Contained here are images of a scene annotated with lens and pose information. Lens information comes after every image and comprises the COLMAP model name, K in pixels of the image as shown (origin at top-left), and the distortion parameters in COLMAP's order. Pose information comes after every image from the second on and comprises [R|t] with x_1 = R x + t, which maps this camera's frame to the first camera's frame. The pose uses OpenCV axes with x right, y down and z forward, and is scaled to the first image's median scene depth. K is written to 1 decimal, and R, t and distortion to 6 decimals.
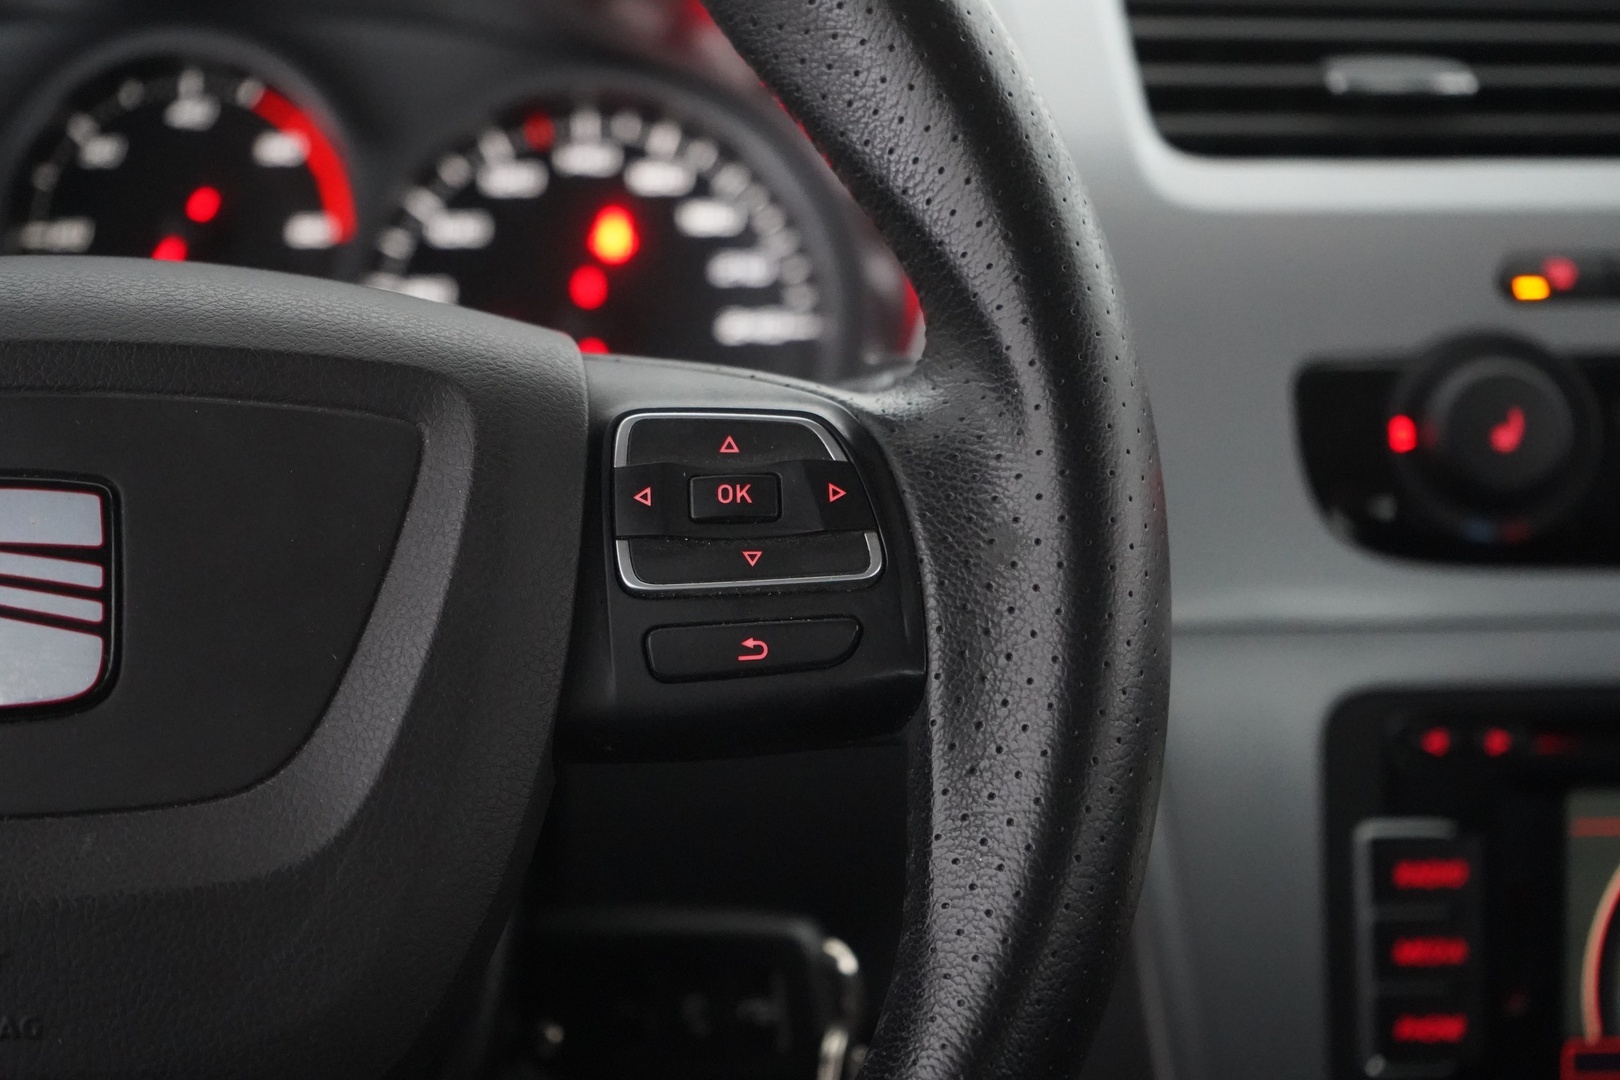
lens RADIAL K [[3484.4, 0, 824.2], [0, 3484.4, 536.6], [0, 0, 1]] dist [-0.082979, 0.000000]
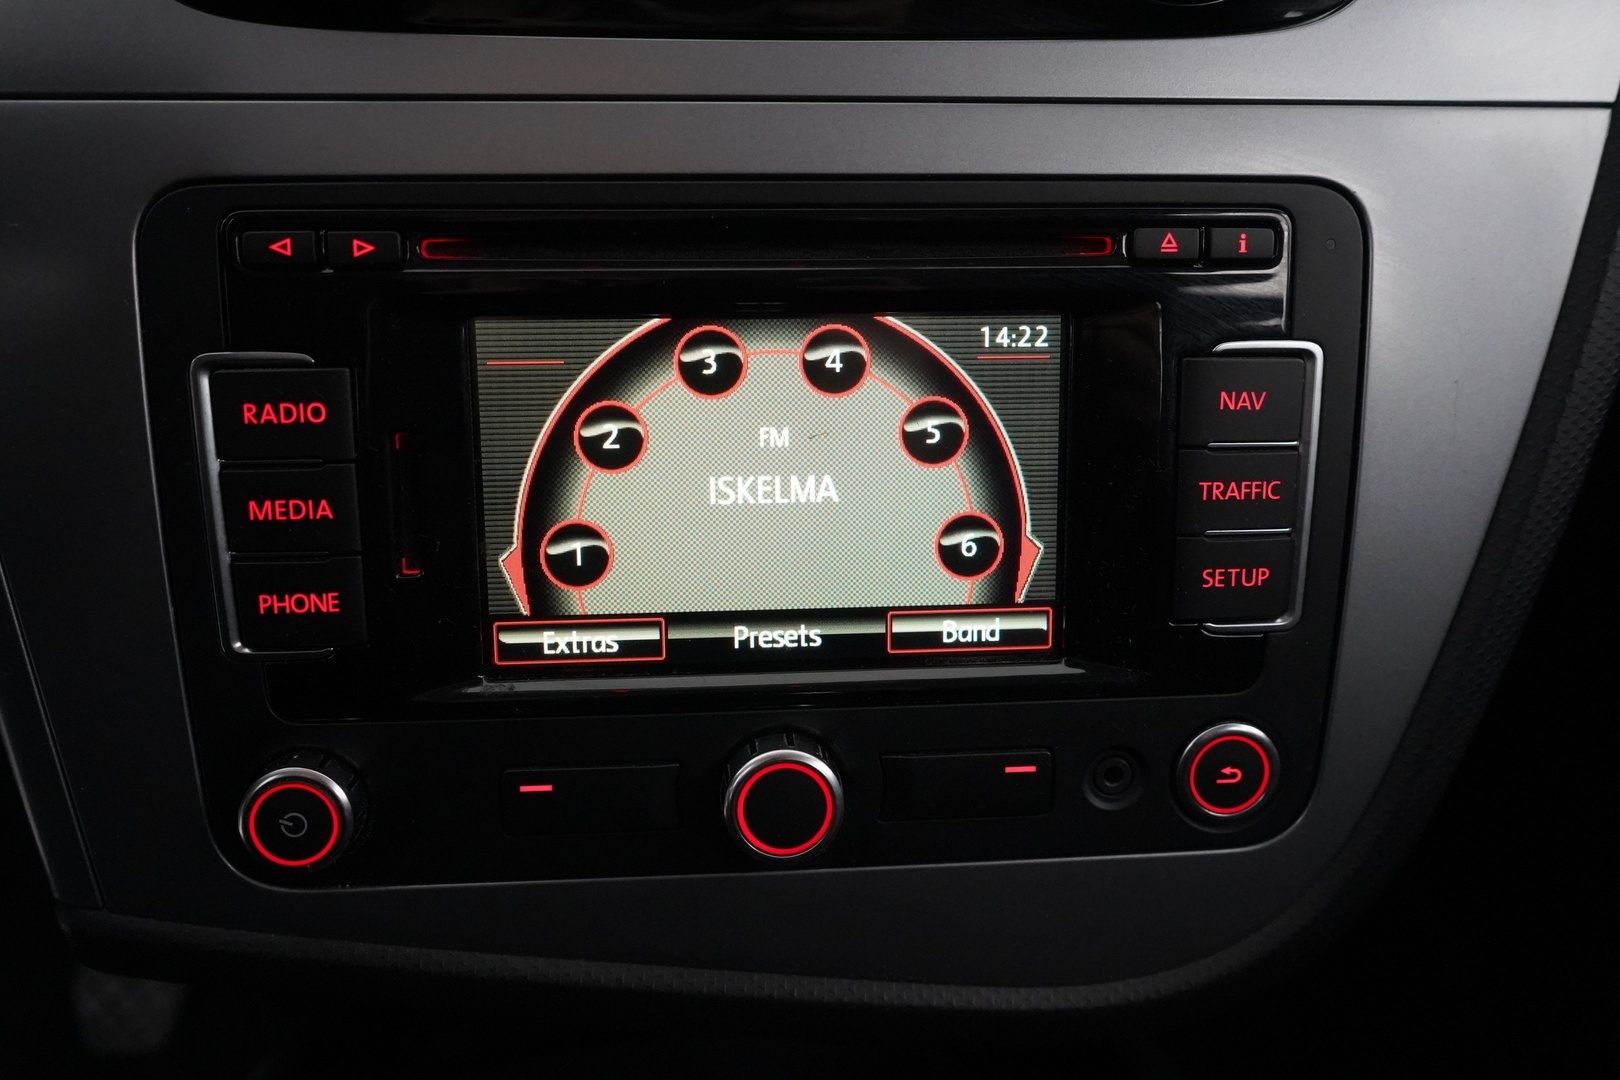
lens RADIAL K [[1318.8, 0, 811.0], [0, 1318.8, 542.1], [0, 0, 1]] dist [-0.007635, 0.008668]
pose [[0.999852, -0.004342, 0.016667, 0.324830], [0.003025, 0.996928, 0.078267, 0.114914], [-0.016956, -0.078205, 0.996793, 0.766310]]
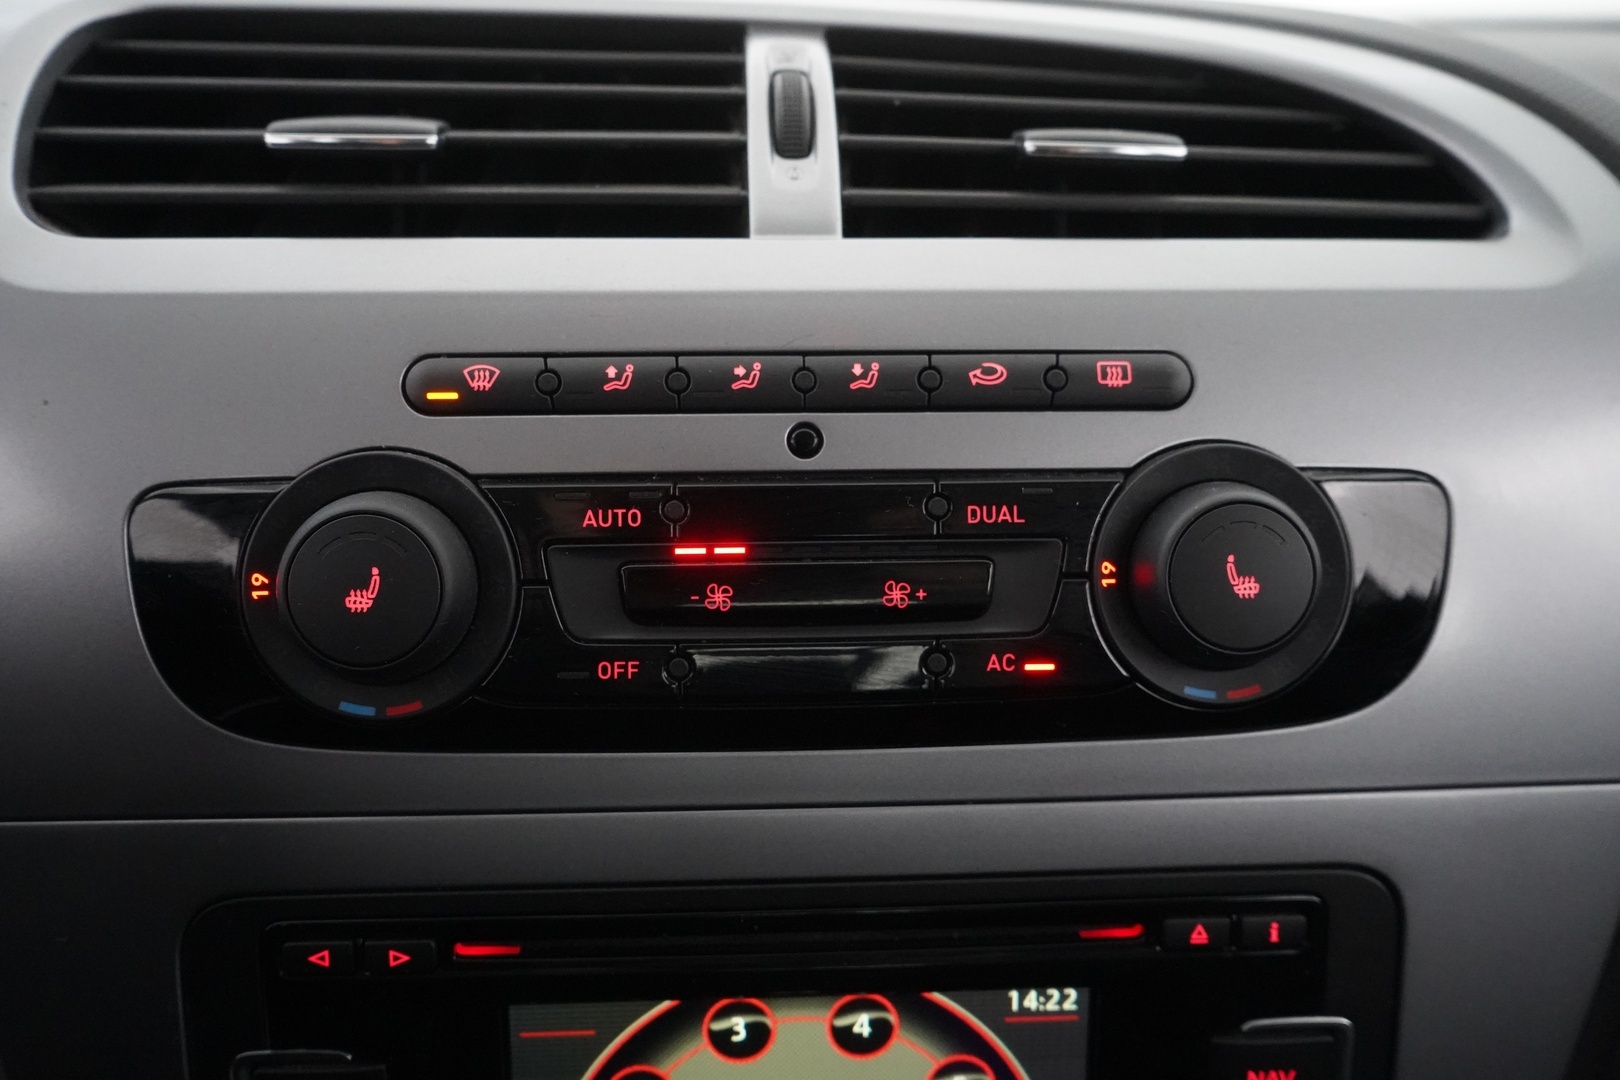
lens RADIAL K [[1318.8, 0, 810.6], [0, 1318.8, 552.8], [0, 0, 1]] dist [-0.007635, 0.008668]
pose [[0.999821, 0.007358, -0.017444, 0.328601], [-0.005486, 0.994454, 0.105027, -0.076289], [0.018120, -0.104913, 0.994316, 0.782020]]
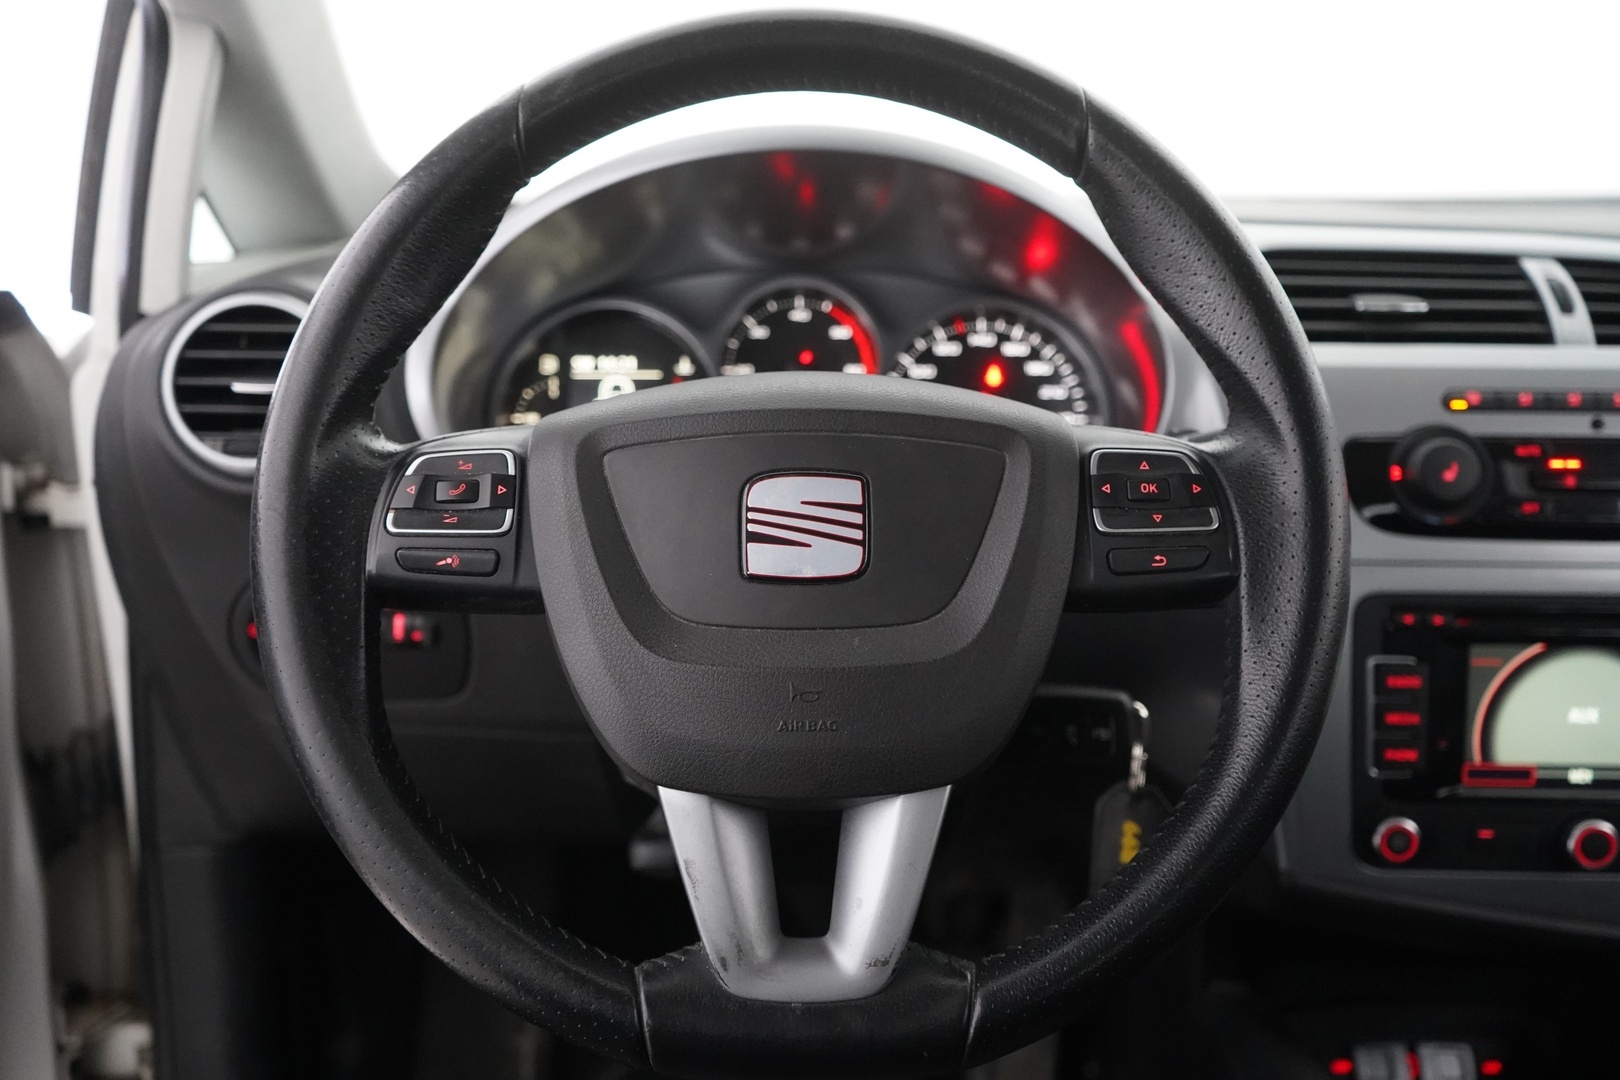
lens RADIAL K [[1594.8, 0, 803.6], [0, 1594.8, 541.0], [0, 0, 1]] dist [0.008260, 0.000000]
pose [[0.996867, 0.024426, -0.075229, -0.131302], [-0.023897, 0.999683, 0.007927, 0.014156], [0.075398, -0.006105, 0.997135, 0.006012]]
